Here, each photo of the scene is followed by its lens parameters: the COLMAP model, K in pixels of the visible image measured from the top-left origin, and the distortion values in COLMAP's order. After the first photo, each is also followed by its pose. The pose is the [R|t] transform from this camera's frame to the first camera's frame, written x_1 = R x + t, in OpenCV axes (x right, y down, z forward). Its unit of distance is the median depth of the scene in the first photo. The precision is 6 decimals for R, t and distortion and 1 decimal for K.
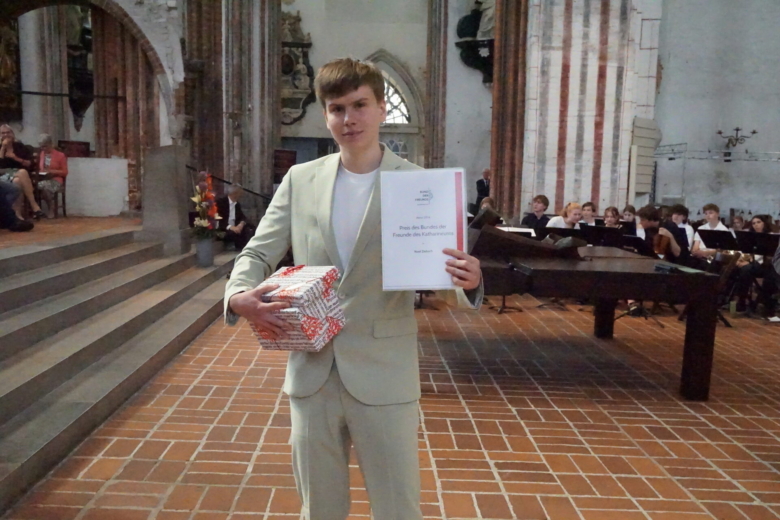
lens RADIAL K [[824.8, 0, 382.1], [0, 824.8, 262.4], [0, 0, 1]] dist [0.025002, 0.000000]
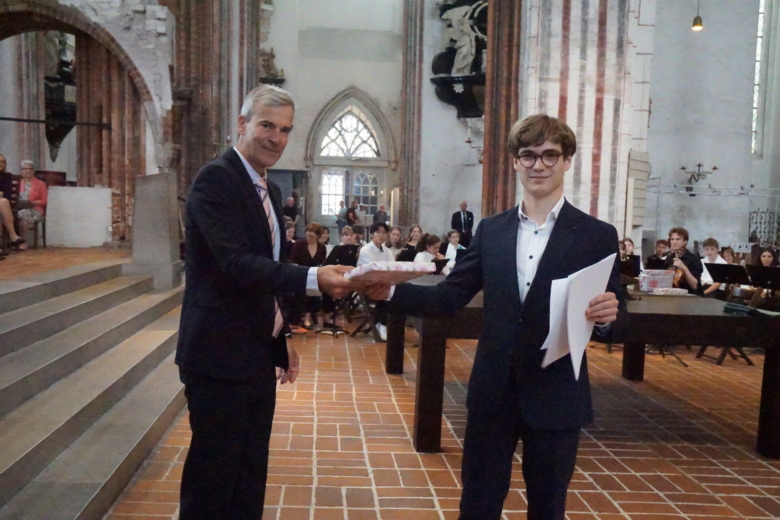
lens RADIAL K [[780.9, 0, 378.9], [0, 780.9, 258.9], [0, 0, 1]] dist [0.009845, 0.000000]
pose [[0.998711, 0.002409, 0.050695, -0.054373], [-0.000392, 0.999209, -0.039773, -0.008464], [-0.050751, 0.039702, 0.997922, 0.099573]]
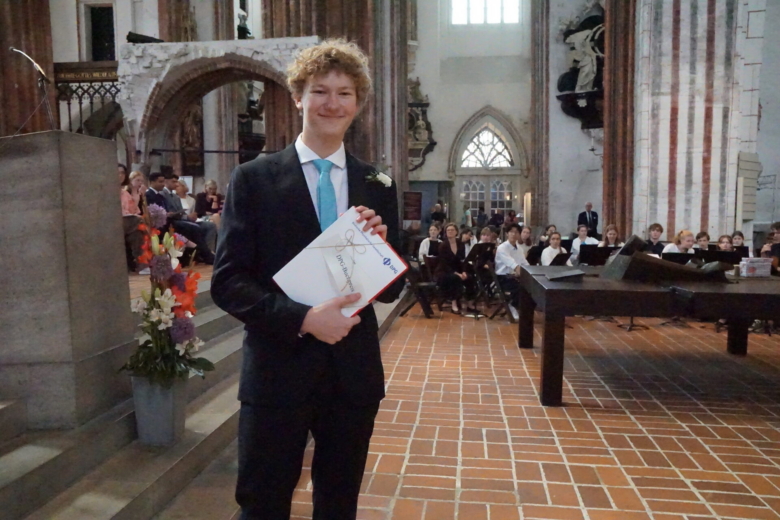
lens RADIAL K [[686.4, 0, 385.2], [0, 686.4, 263.9], [0, 0, 1]] dist [-0.064457, 0.128297]
pose [[0.990446, -0.016832, -0.136871, -0.052673], [0.012643, 0.999427, -0.031411, -0.003366], [0.137321, 0.029381, 0.990091, 0.042301]]
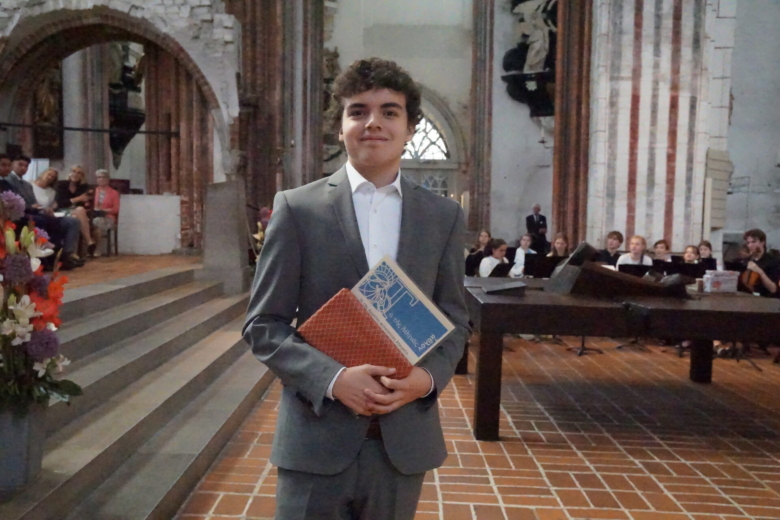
lens RADIAL K [[840.0, 0, 384.1], [0, 840.0, 262.0], [0, 0, 1]] dist [0.036331, 0.000000]
pose [[0.999582, -0.003474, -0.028698, -0.050788], [0.002130, 0.998906, -0.046713, -0.000242], [0.028829, 0.046633, 0.998496, 0.024977]]
